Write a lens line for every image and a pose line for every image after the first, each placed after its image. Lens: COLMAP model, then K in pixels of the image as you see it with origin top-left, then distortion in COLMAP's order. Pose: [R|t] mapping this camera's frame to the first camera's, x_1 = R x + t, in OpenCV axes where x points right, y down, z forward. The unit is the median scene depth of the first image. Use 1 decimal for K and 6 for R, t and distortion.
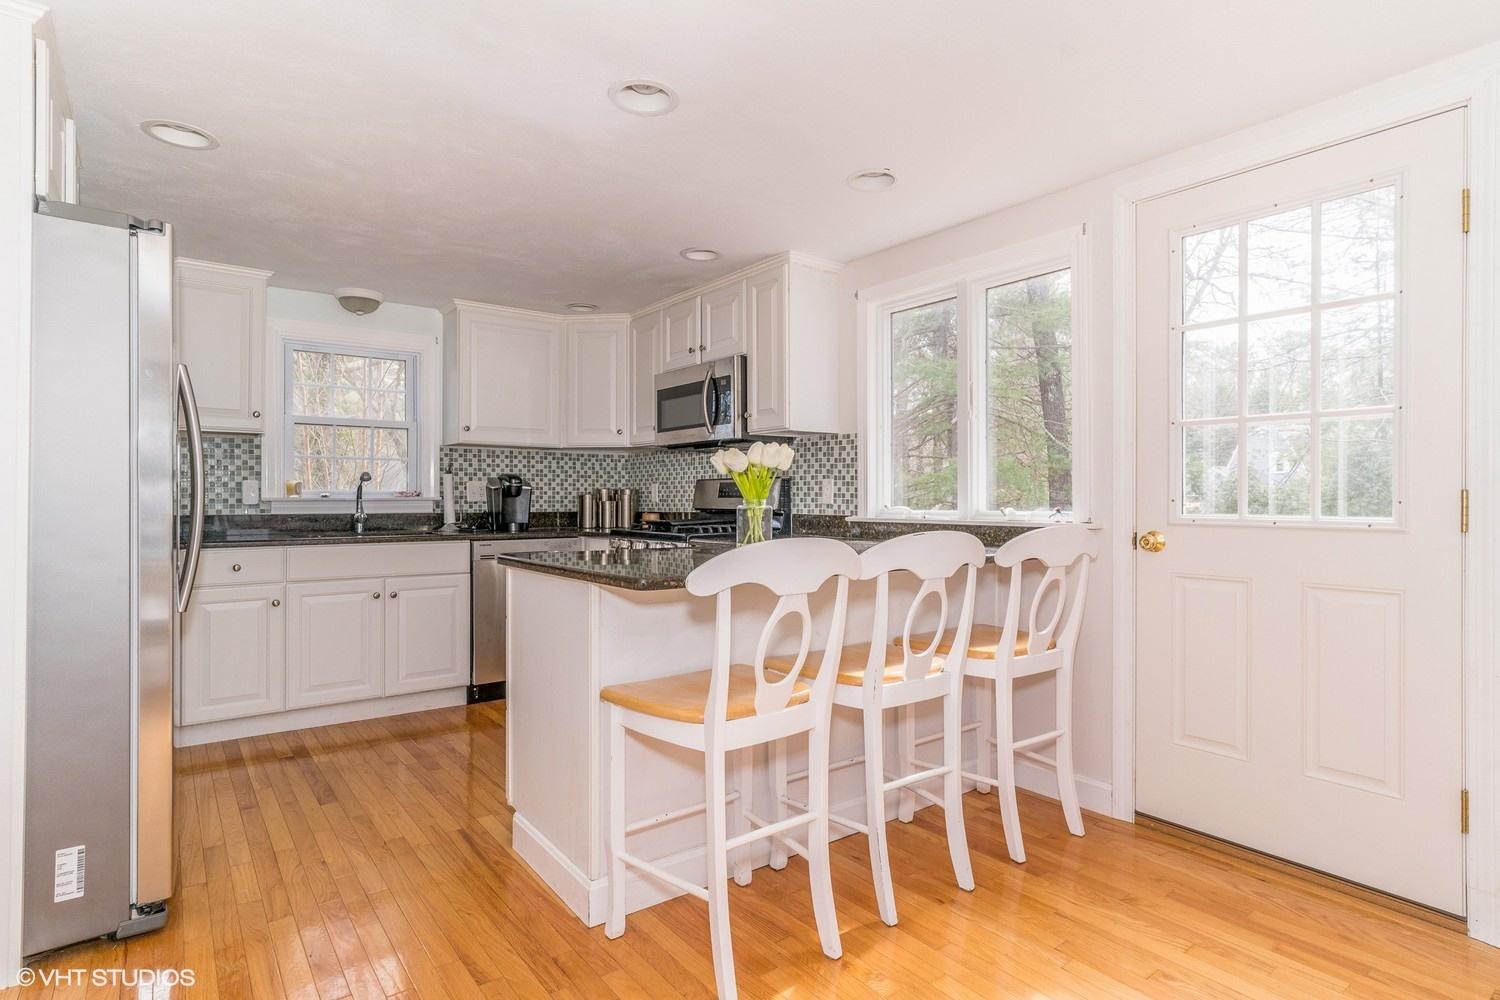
lens RADIAL K [[770.2, 0, 750.0], [0, 770.2, 500.0], [0, 0, 1]] dist [-0.003039, 0.000291]
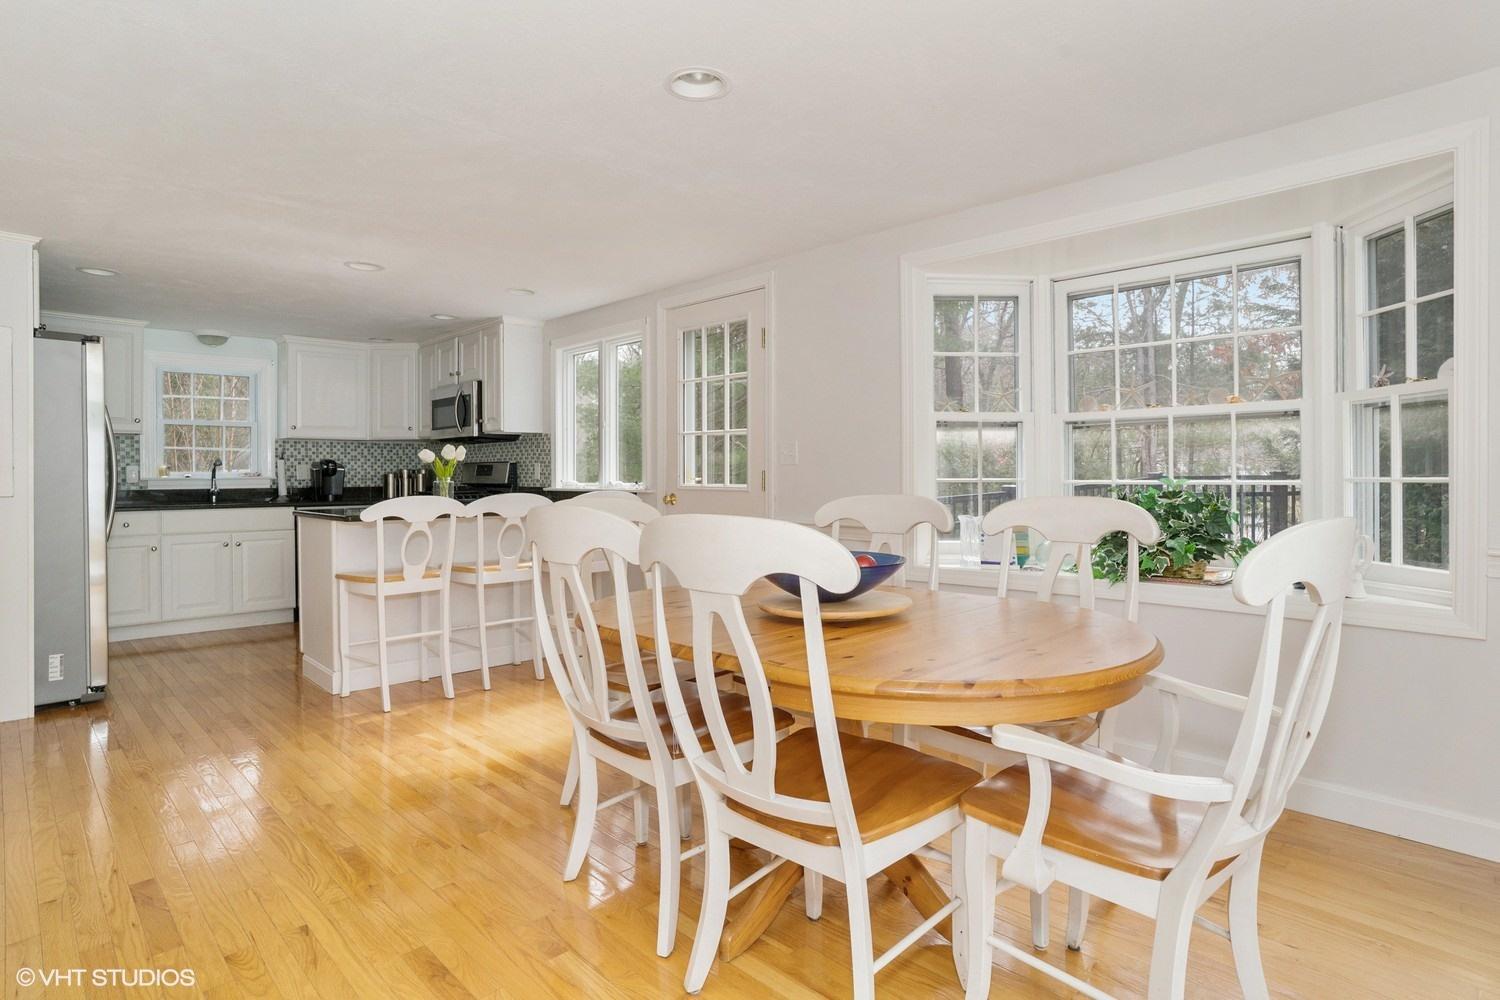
lens RADIAL K [[778.9, 0, 744.7], [0, 778.9, 480.2], [0, 0, 1]] dist [-0.055907, 0.024717]
pose [[0.991771, -0.007631, 0.127798, 0.303677], [0.006827, 0.999954, 0.006727, -0.000815], [-0.127844, -0.005800, 0.991777, -0.554107]]
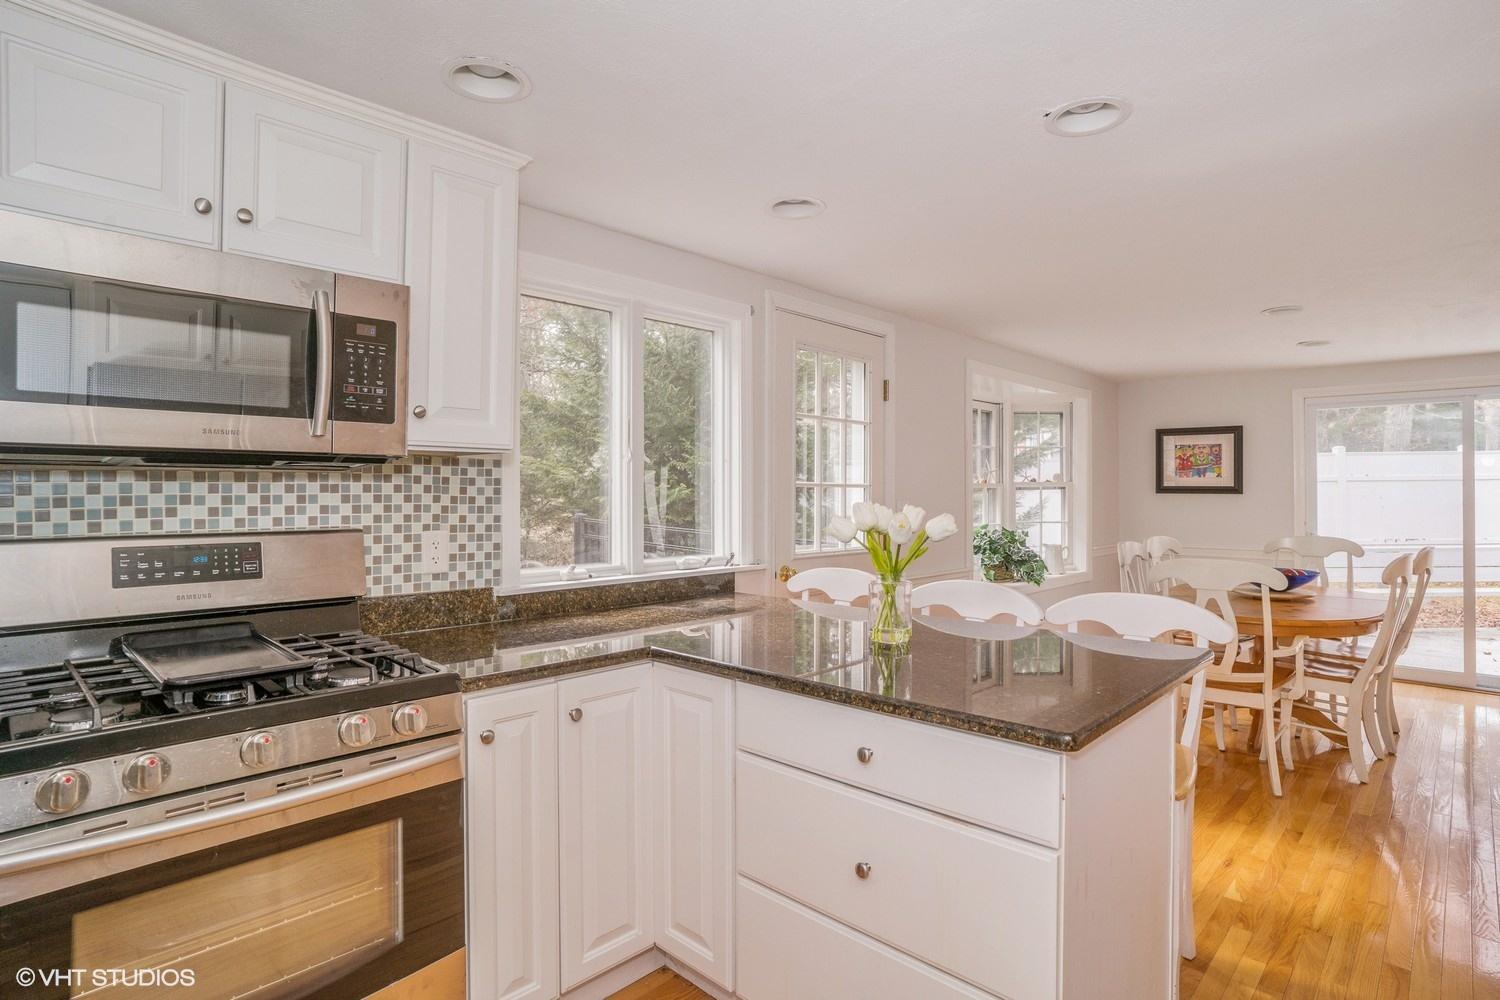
lens RADIAL K [[778.9, 0, 744.7], [0, 778.9, 480.2], [0, 0, 1]] dist [-0.055907, 0.024717]
pose [[-0.148693, 0.010189, 0.988831, -0.512259], [-0.001775, 0.999943, -0.010570, -0.059093], [-0.988882, -0.003327, -0.148666, 0.833409]]
